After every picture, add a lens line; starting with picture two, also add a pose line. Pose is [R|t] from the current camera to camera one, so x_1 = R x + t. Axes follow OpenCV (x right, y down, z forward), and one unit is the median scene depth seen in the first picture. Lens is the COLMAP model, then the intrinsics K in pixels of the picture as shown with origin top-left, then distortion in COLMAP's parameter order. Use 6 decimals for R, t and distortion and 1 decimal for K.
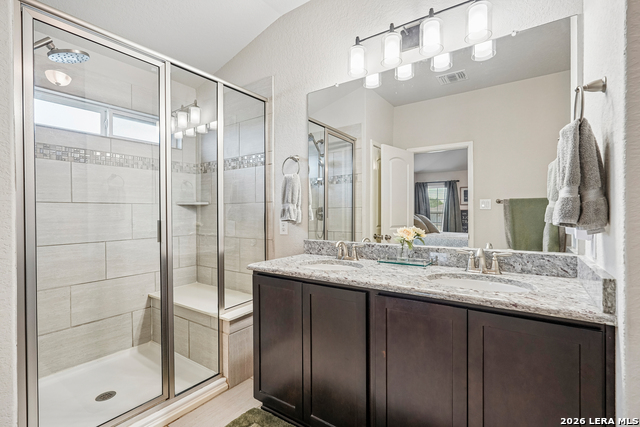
lens RADIAL K [[303.4, 0, 320.0], [0, 303.4, 213.5], [0, 0, 1]] dist [-0.002964, 0.000175]
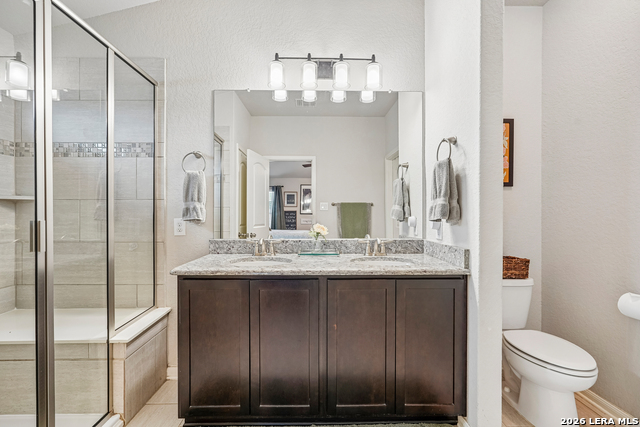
lens RADIAL K [[282.7, 0, 317.0], [0, 282.7, 213.2], [0, 0, 1]] dist [-0.002156, 0.000764]
pose [[0.805425, 0.004933, 0.592677, -0.314155], [-0.004159, 0.999988, -0.002671, 0.002671], [-0.592683, -0.000314, 0.805436, 0.069084]]
